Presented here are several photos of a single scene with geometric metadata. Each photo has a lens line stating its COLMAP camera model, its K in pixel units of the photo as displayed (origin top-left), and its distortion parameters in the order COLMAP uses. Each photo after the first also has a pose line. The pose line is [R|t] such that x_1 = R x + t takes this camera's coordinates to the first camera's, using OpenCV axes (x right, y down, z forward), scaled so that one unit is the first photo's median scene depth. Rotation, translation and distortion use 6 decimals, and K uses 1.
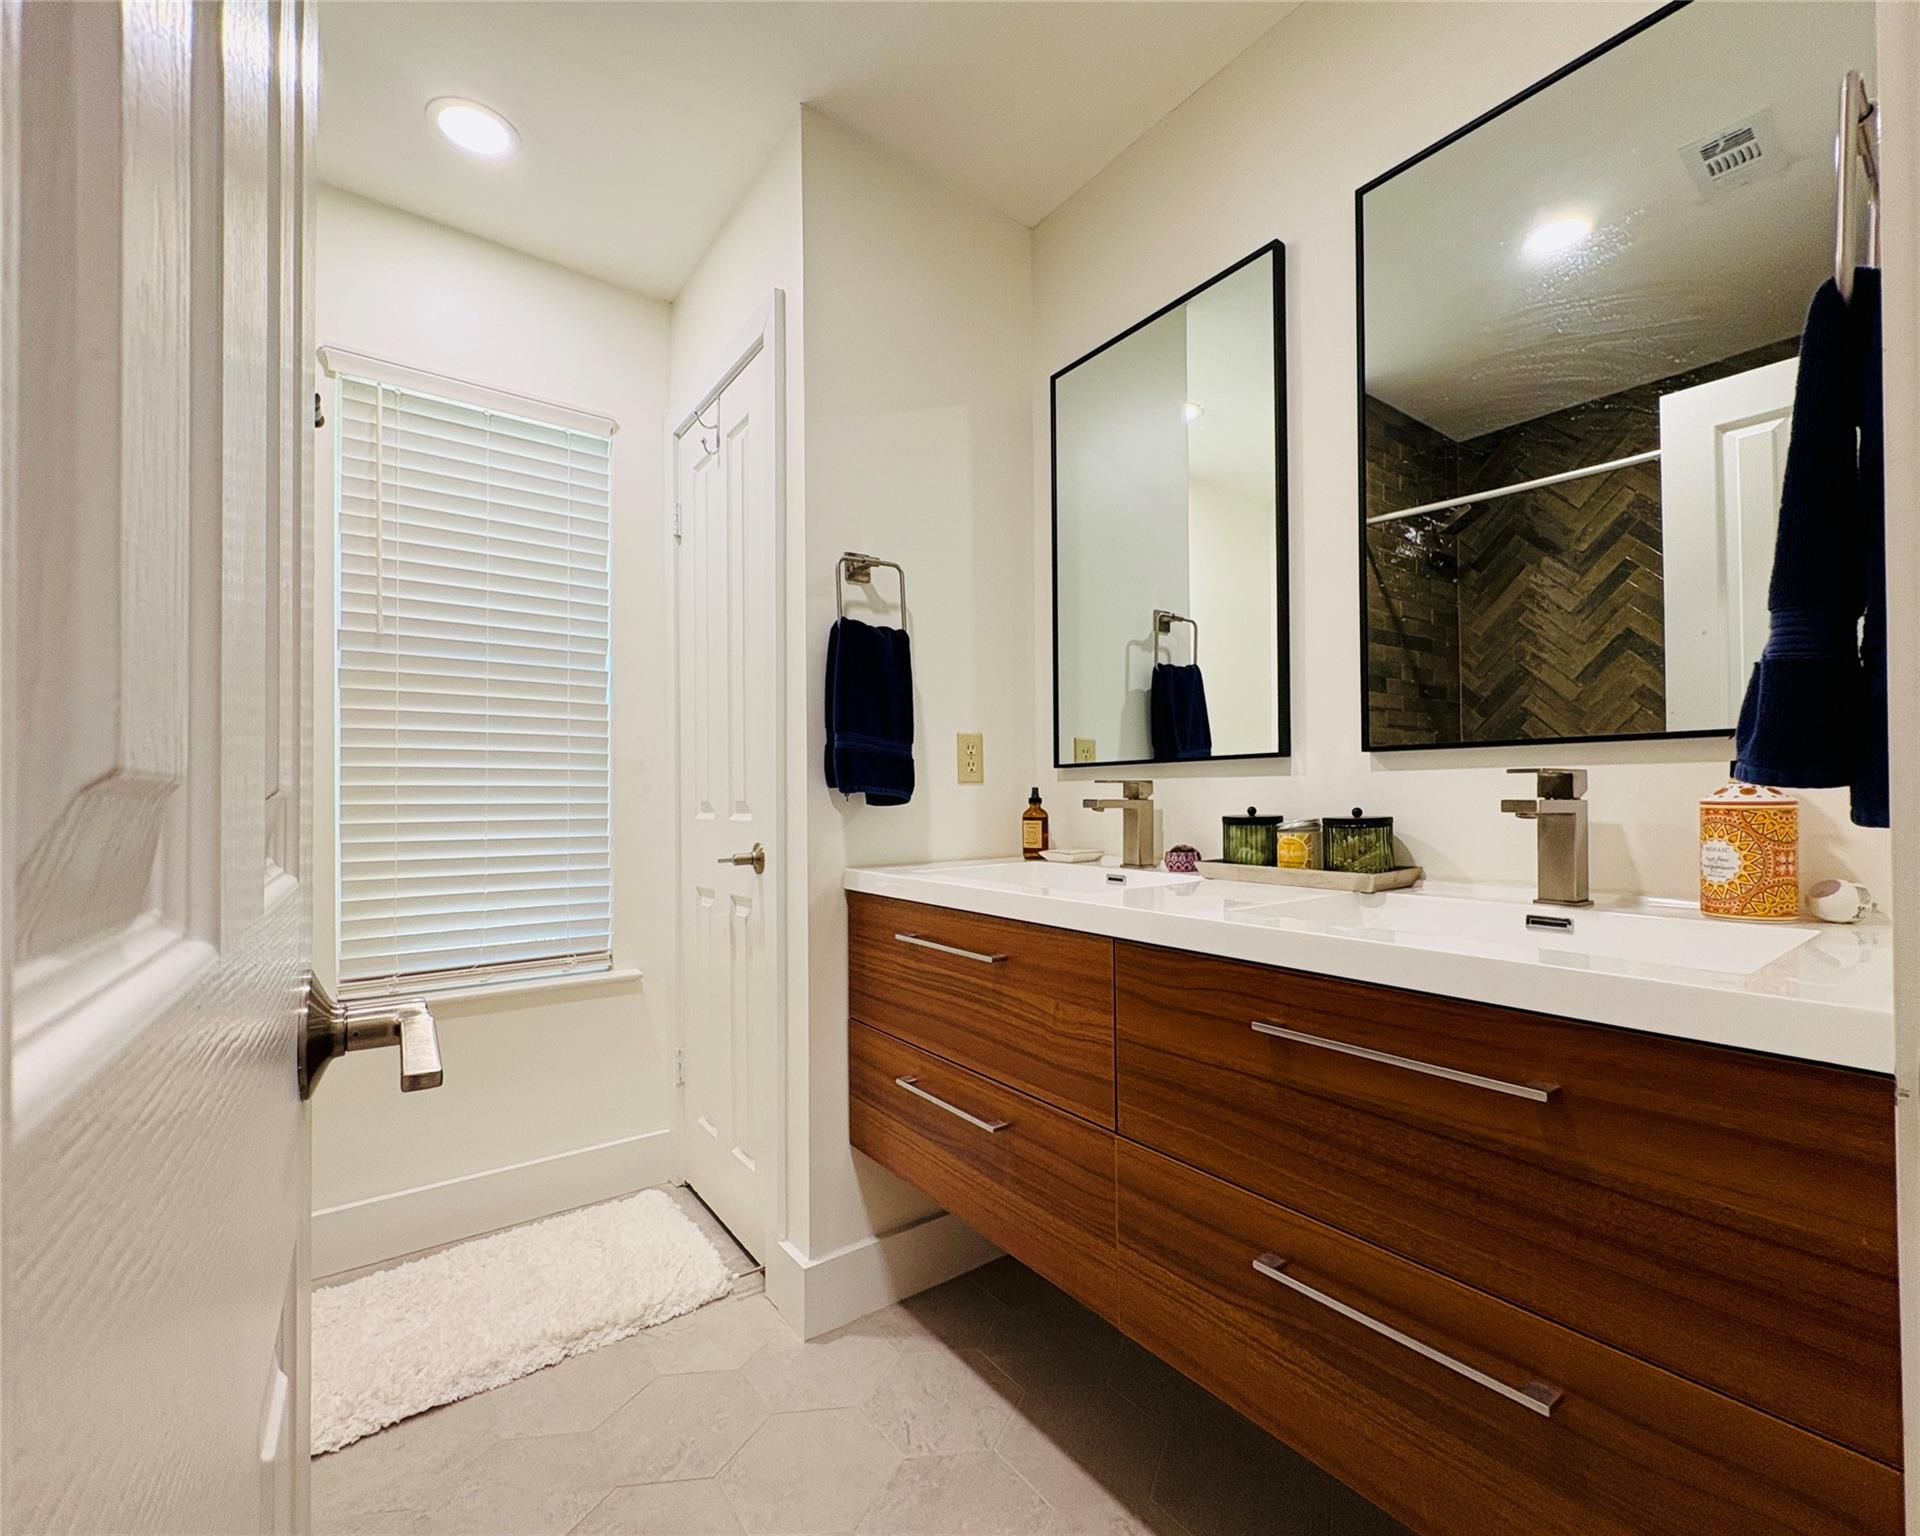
lens RADIAL K [[843.3, 0, 998.1], [0, 843.3, 780.3], [0, 0, 1]] dist [0.001347, 0.000114]
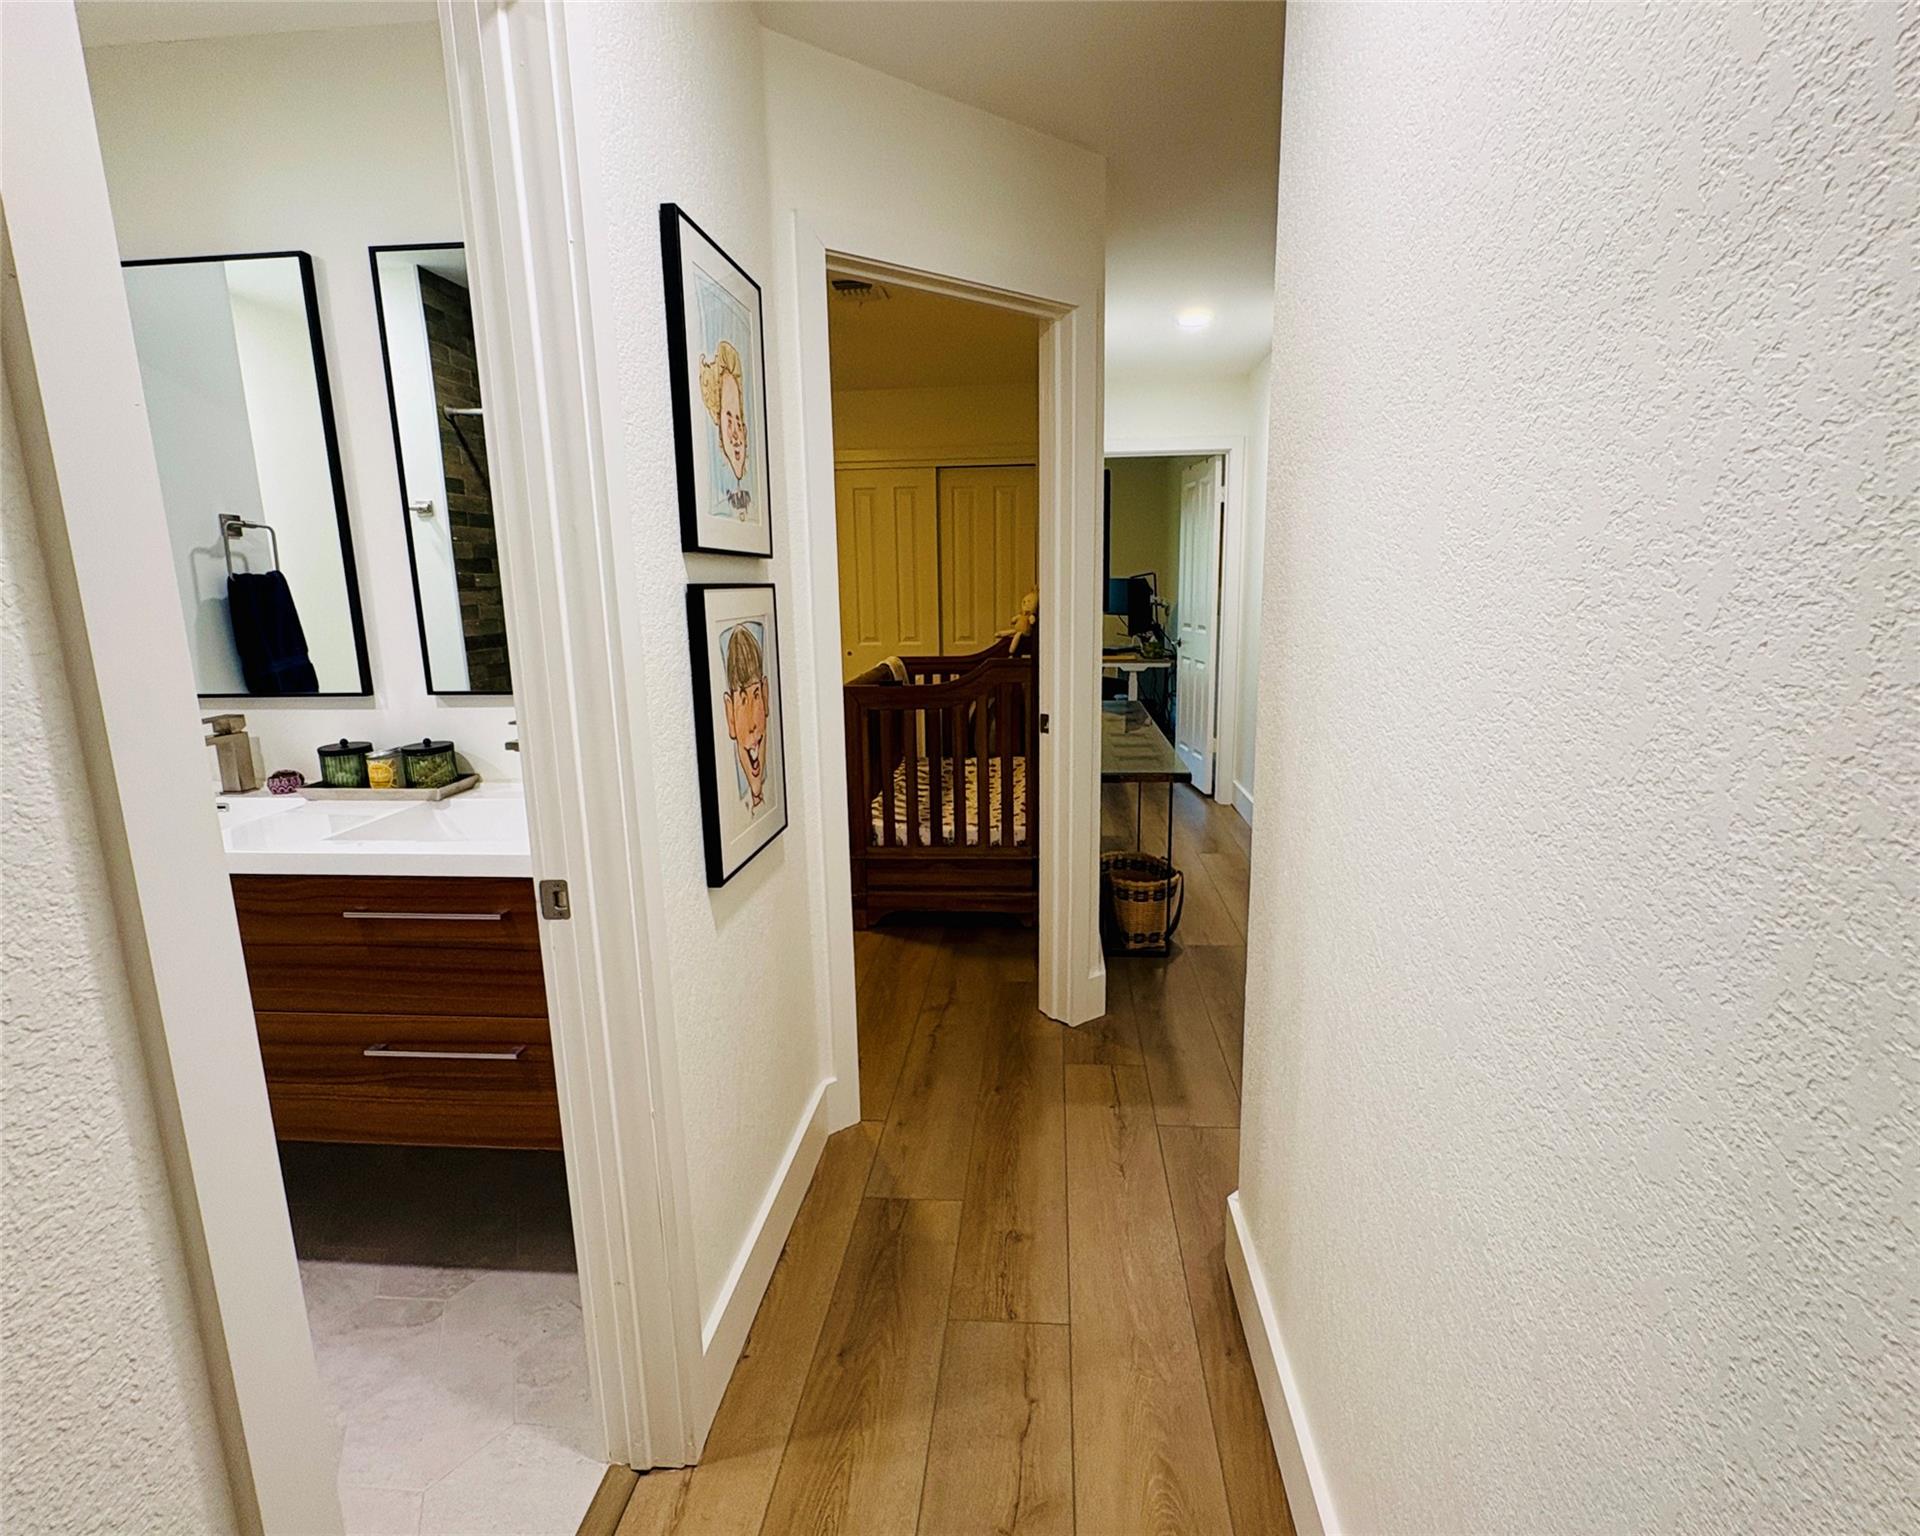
lens RADIAL K [[951.3, 0, 960.0], [0, 951.3, 768.0], [0, 0, 1]] dist [0.002635, 0.000700]
pose [[0.686915, -0.150085, 0.711071, -0.087835], [0.001525, 0.978738, 0.205109, -0.225707], [-0.726736, -0.139808, 0.672539, -0.658116]]
